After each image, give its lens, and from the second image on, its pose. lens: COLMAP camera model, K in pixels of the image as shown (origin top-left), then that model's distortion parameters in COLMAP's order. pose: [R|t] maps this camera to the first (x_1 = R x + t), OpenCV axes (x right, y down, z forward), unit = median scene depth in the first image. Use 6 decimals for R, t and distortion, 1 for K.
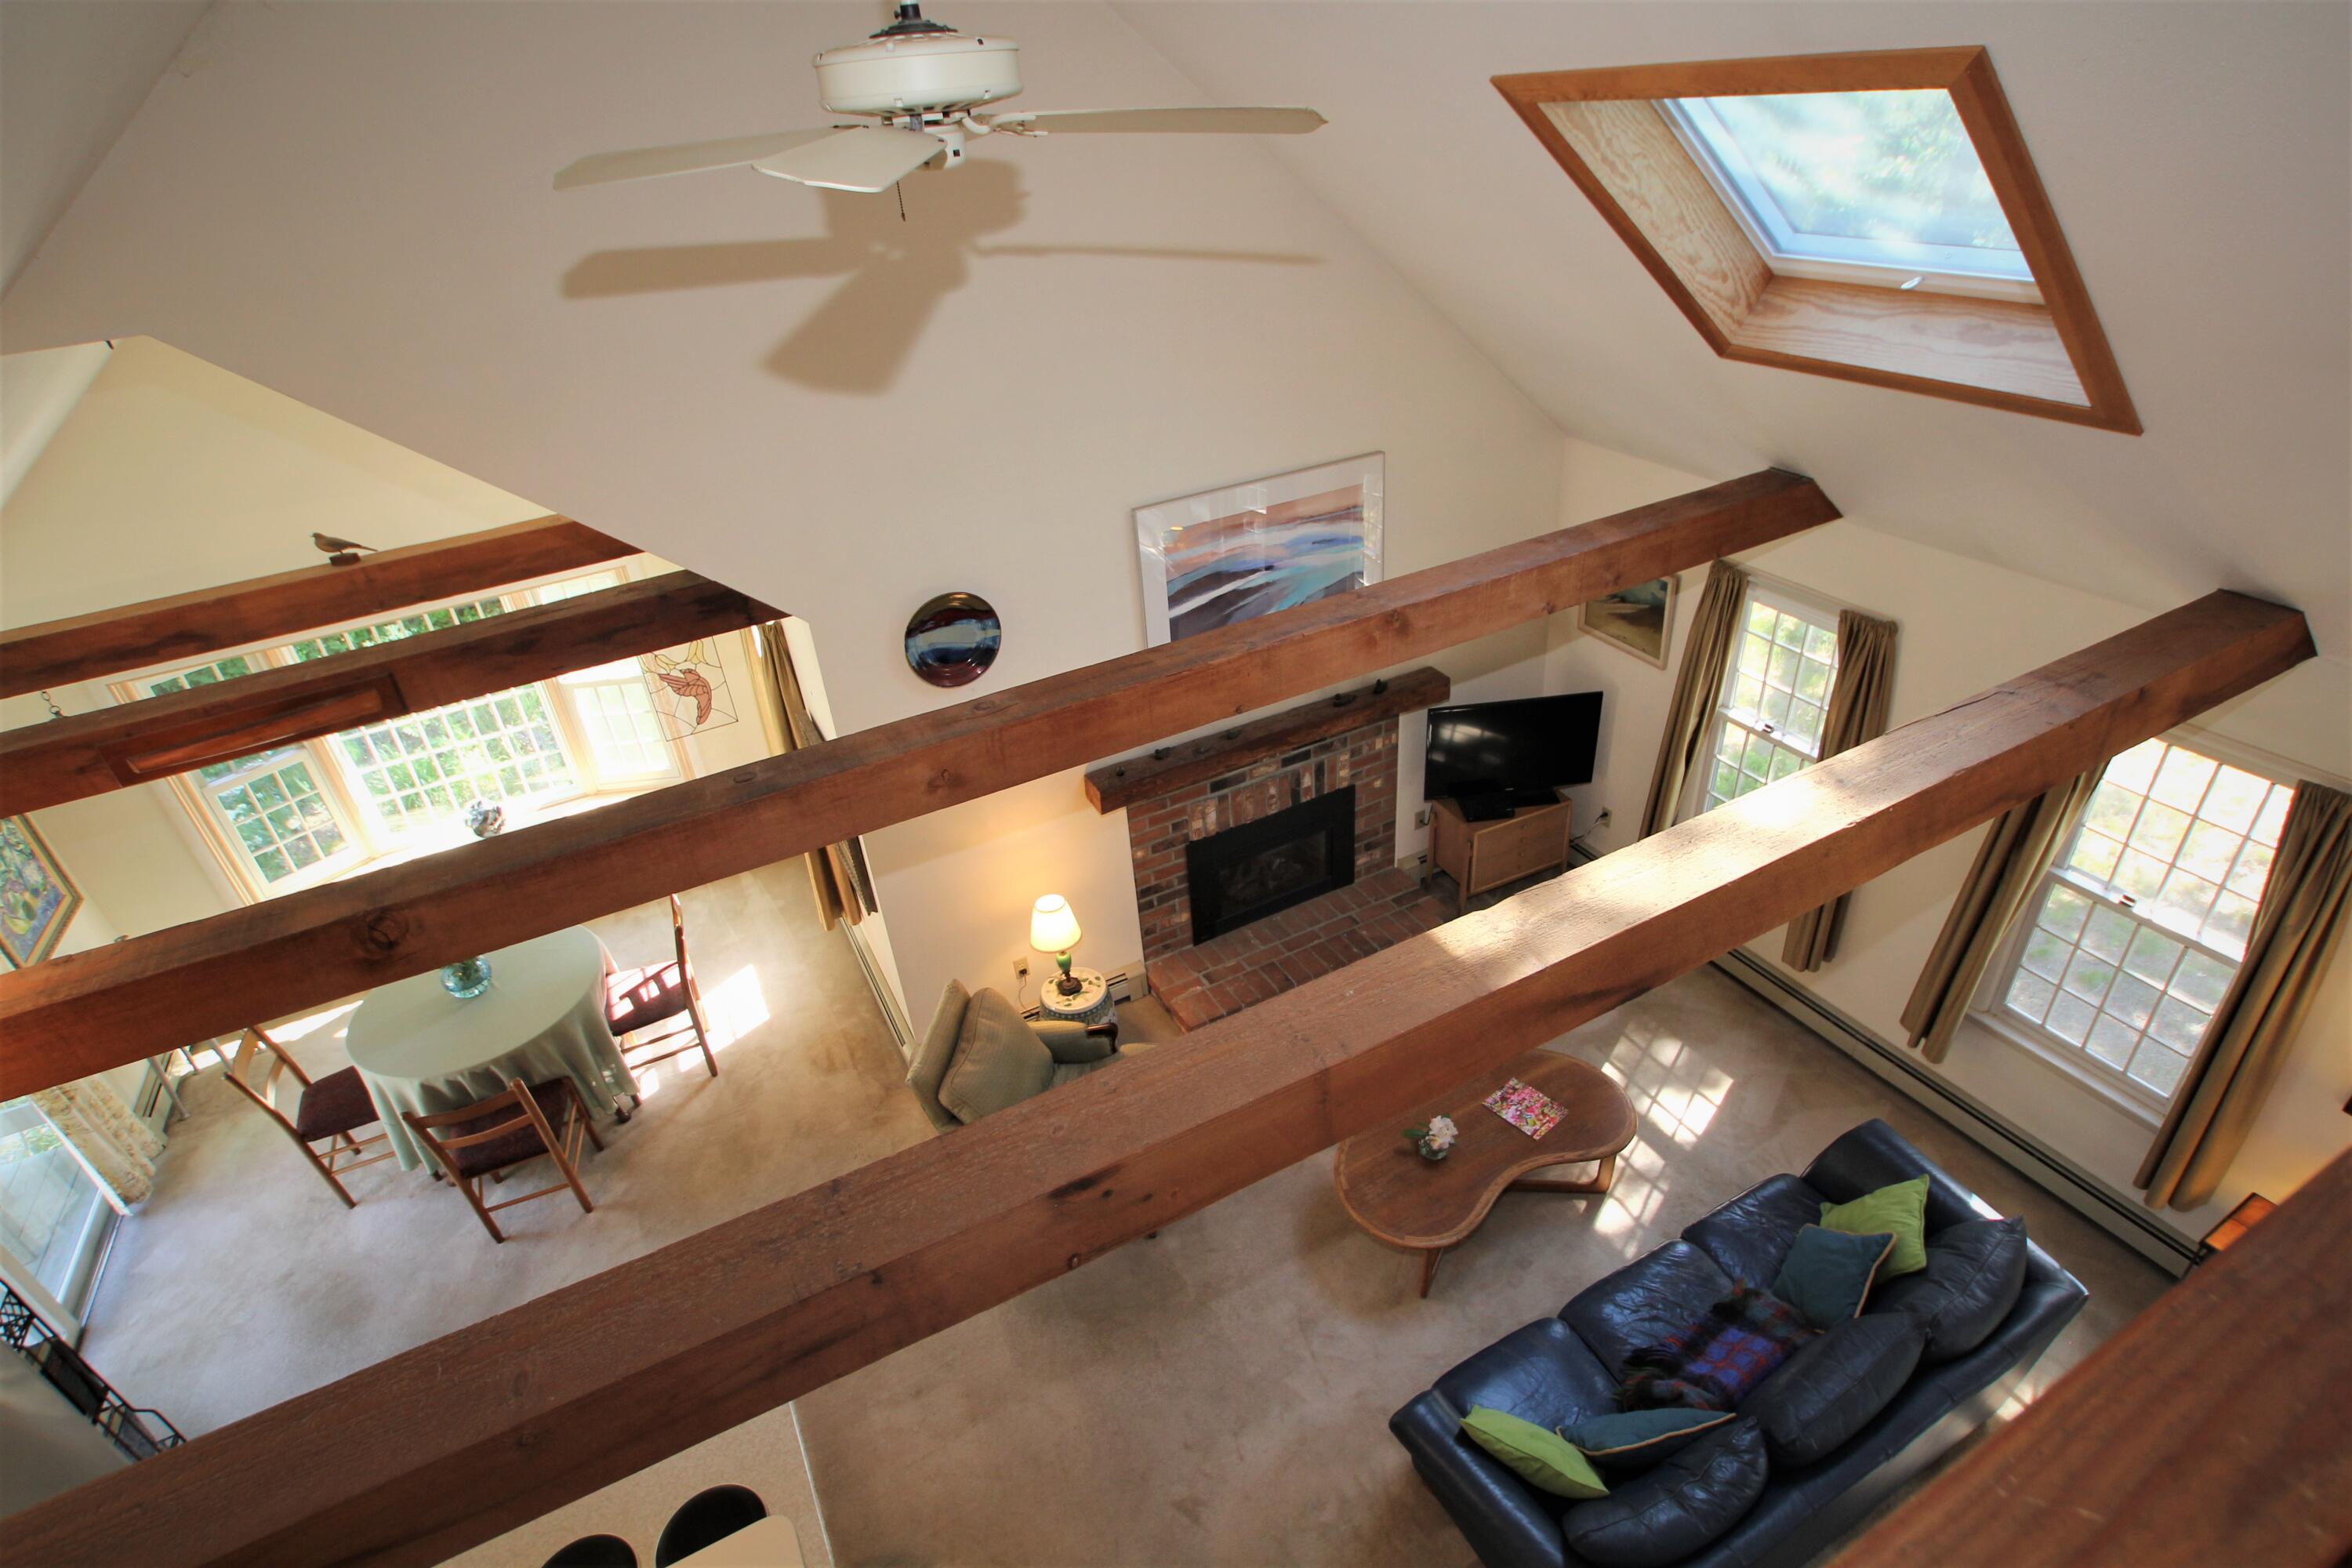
lens RADIAL K [[1189.3, 0, 1178.4], [0, 1189.3, 840.8], [0, 0, 1]] dist [-0.087661, 0.040223]
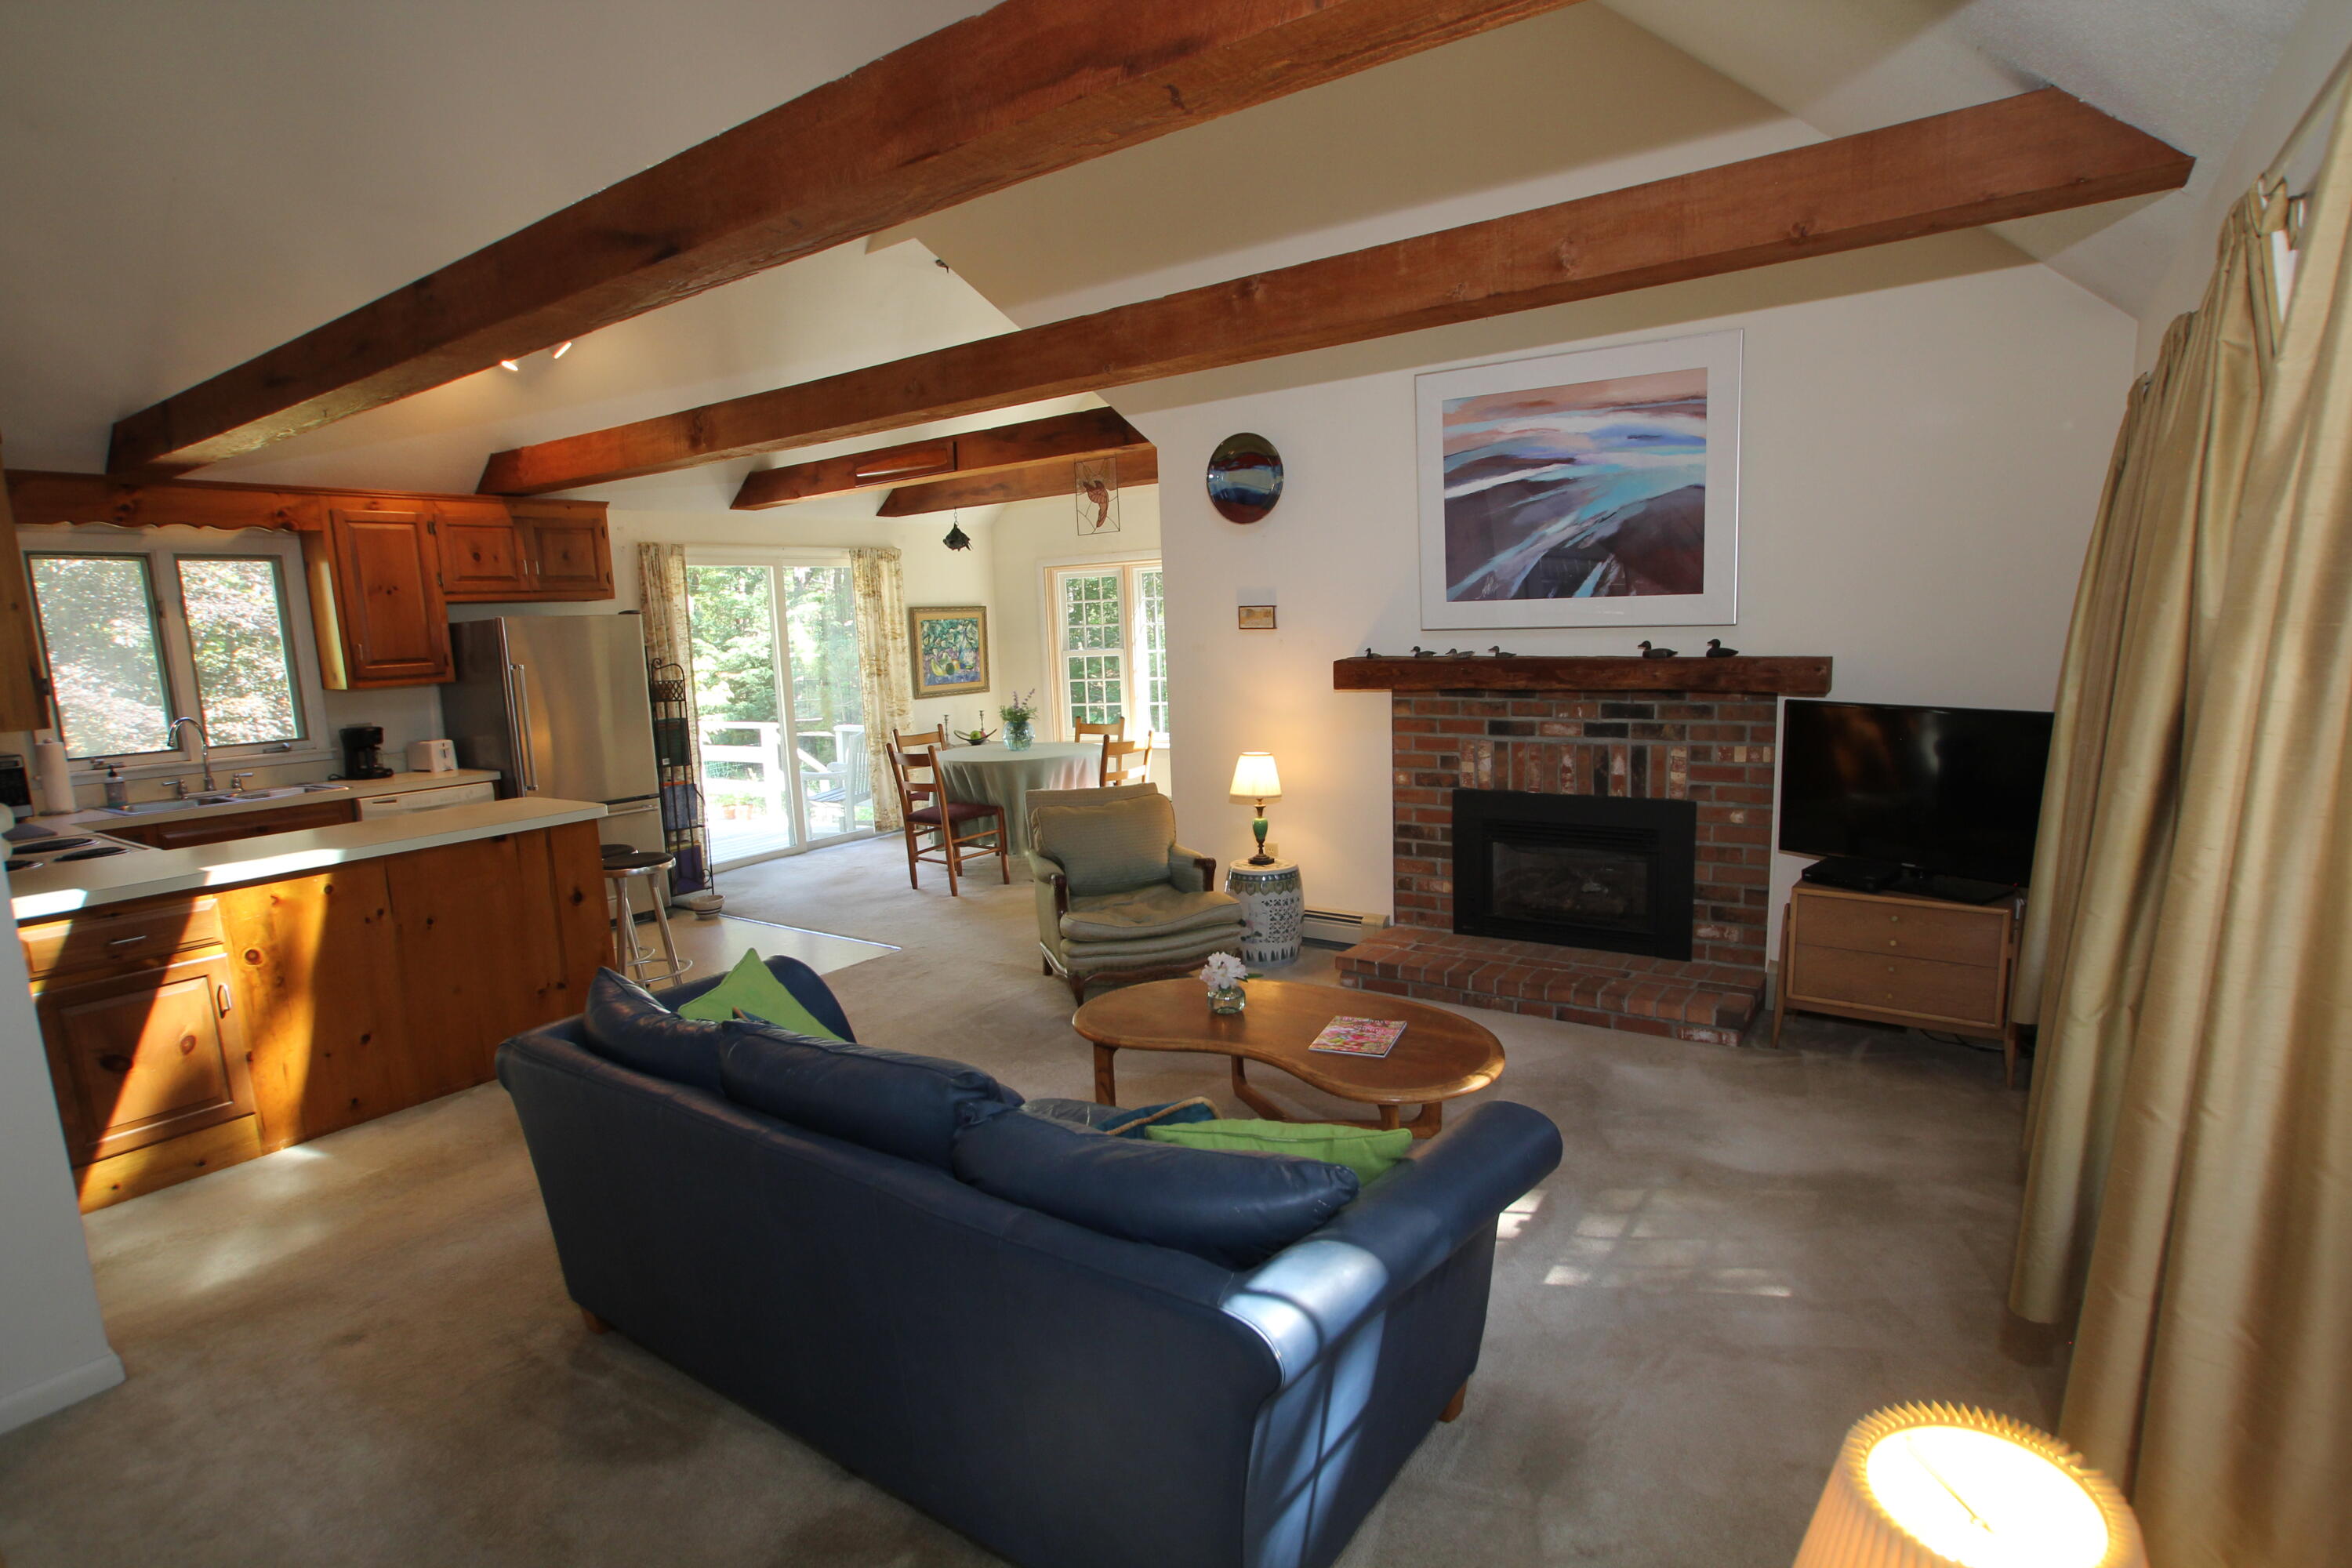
lens RADIAL K [[1166.9, 0, 1180.6], [0, 1166.9, 822.4], [0, 0, 1]] dist [-0.085538, 0.037577]
pose [[0.467107, 0.215014, -0.857659, 0.645699], [-0.487488, 0.871868, -0.046925, 0.161227], [0.737676, 0.440017, 0.512073, 0.420397]]
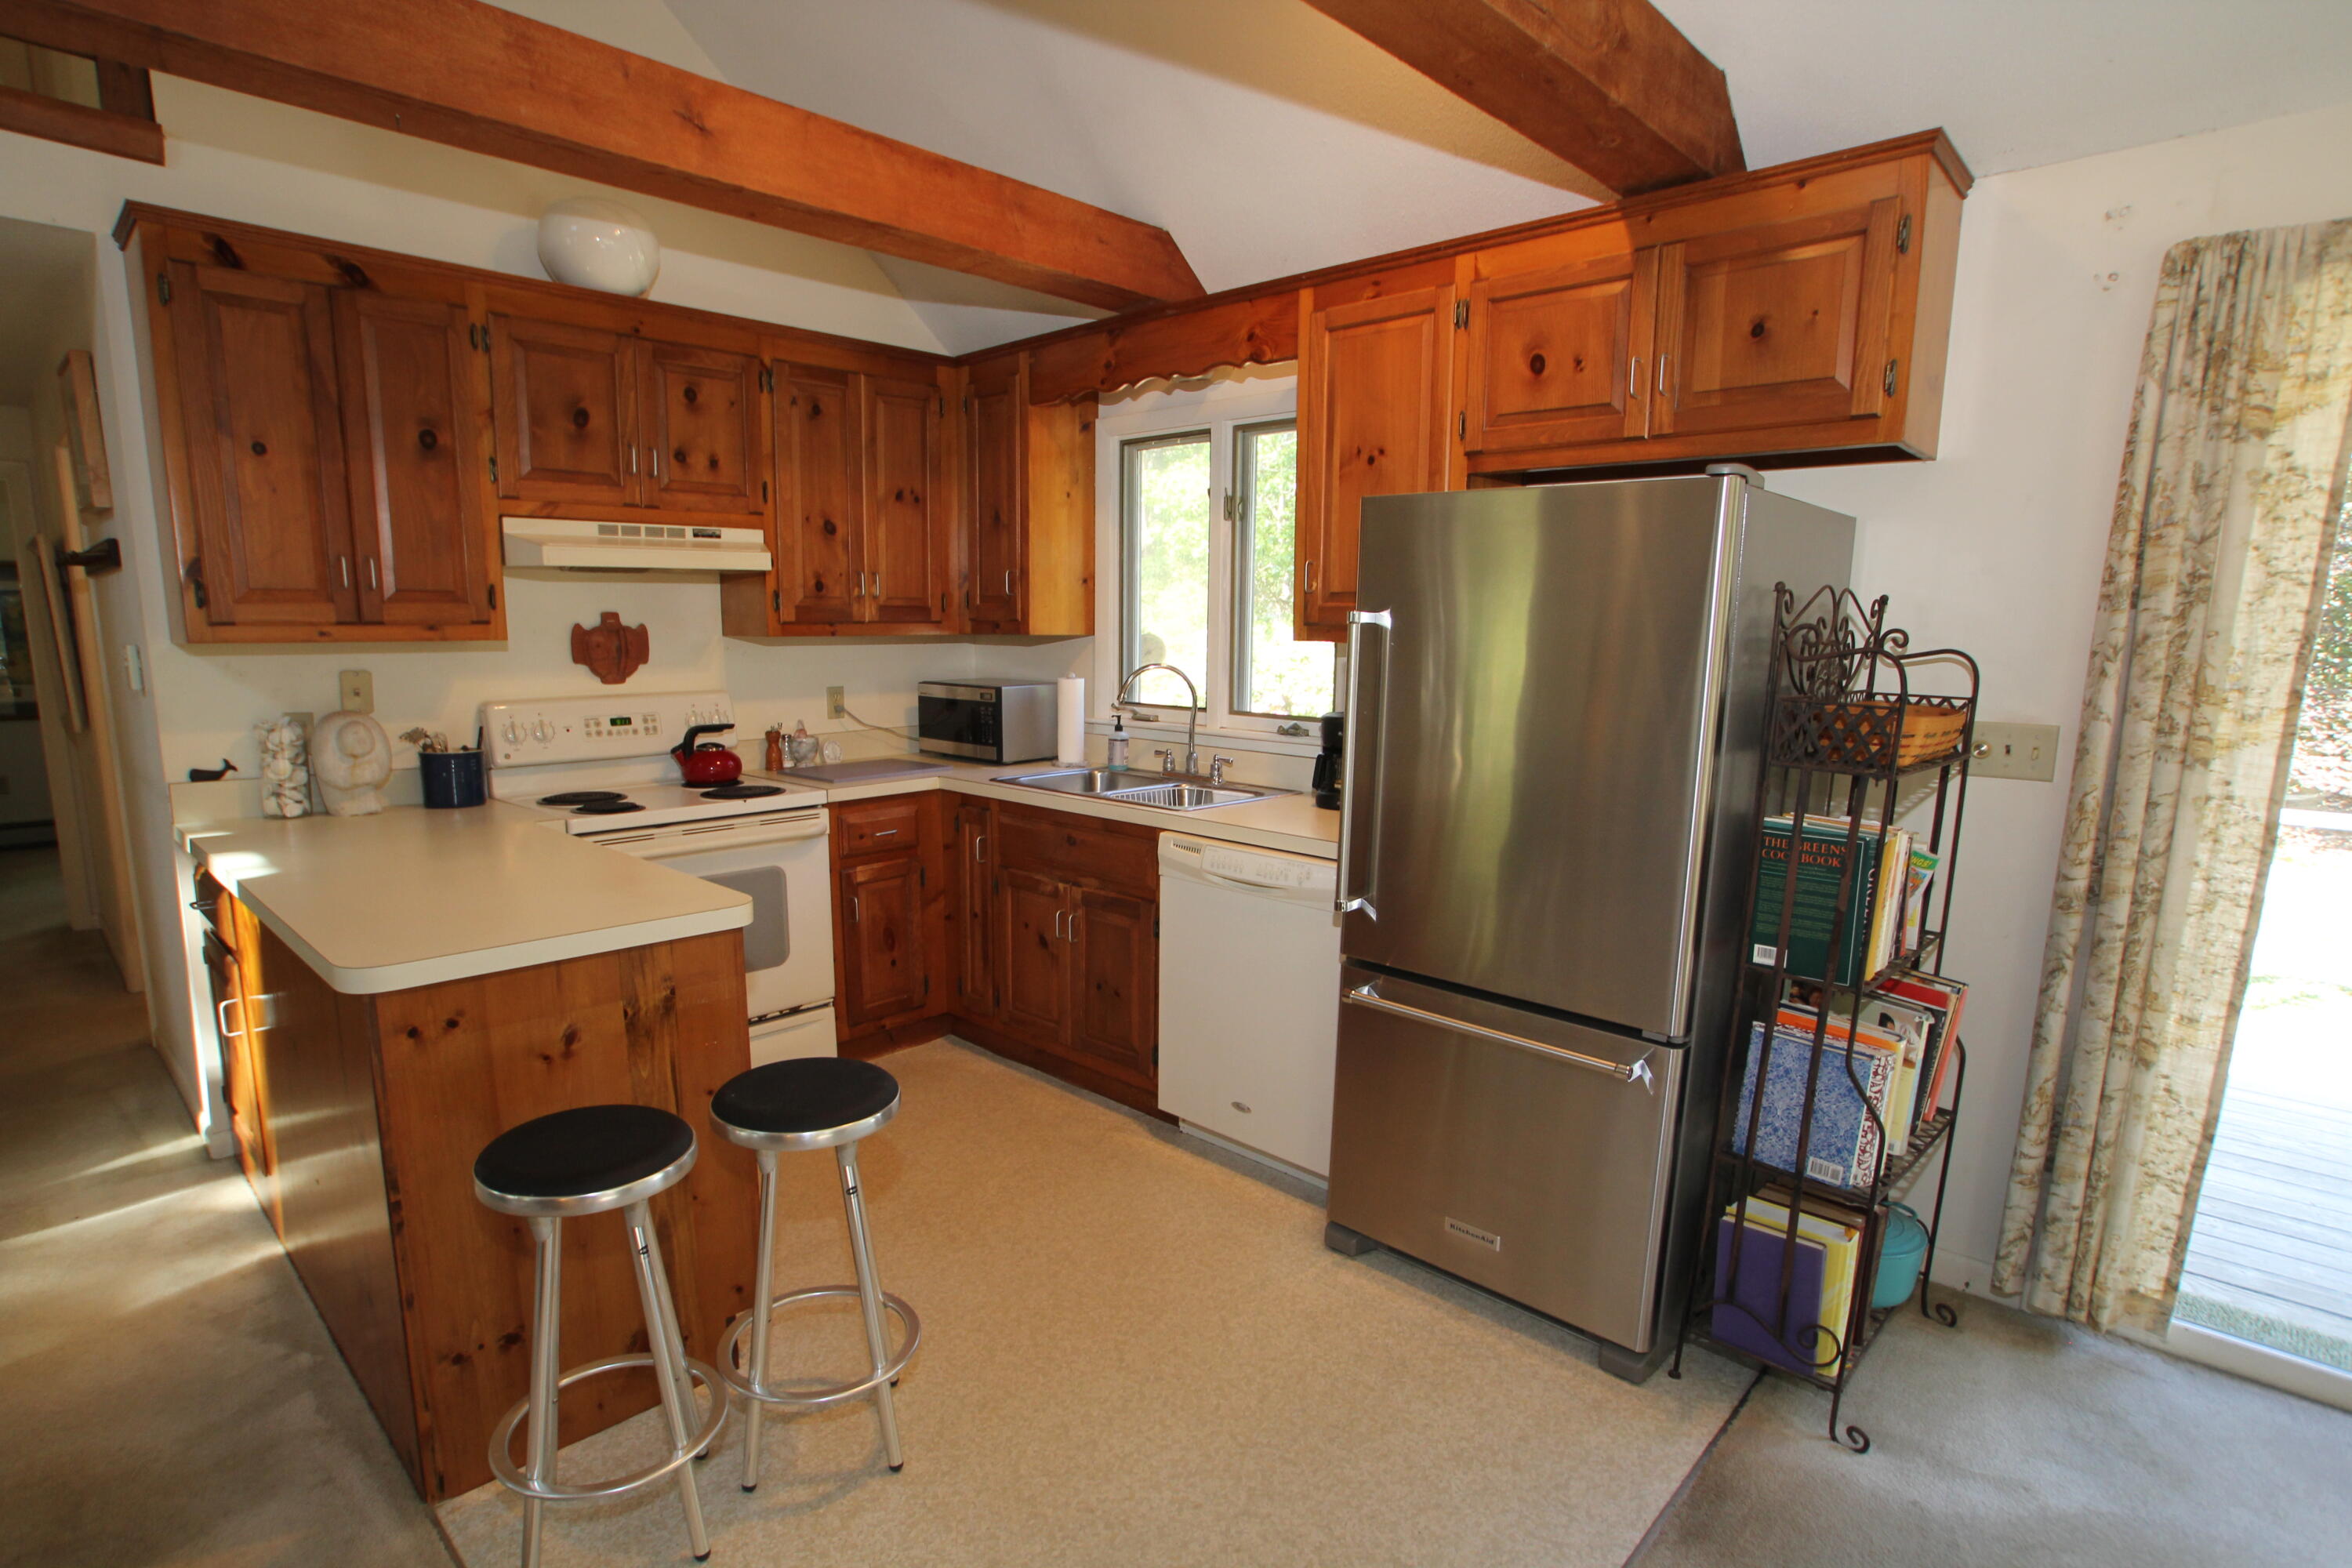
lens RADIAL K [[1166.9, 0, 1180.6], [0, 1166.9, 822.4], [0, 0, 1]] dist [-0.085538, 0.037577]
pose [[-0.941484, 0.127920, -0.311839, -0.289848], [-0.125078, 0.726527, 0.675658, 0.057932], [0.312990, 0.675126, -0.668014, 0.748214]]
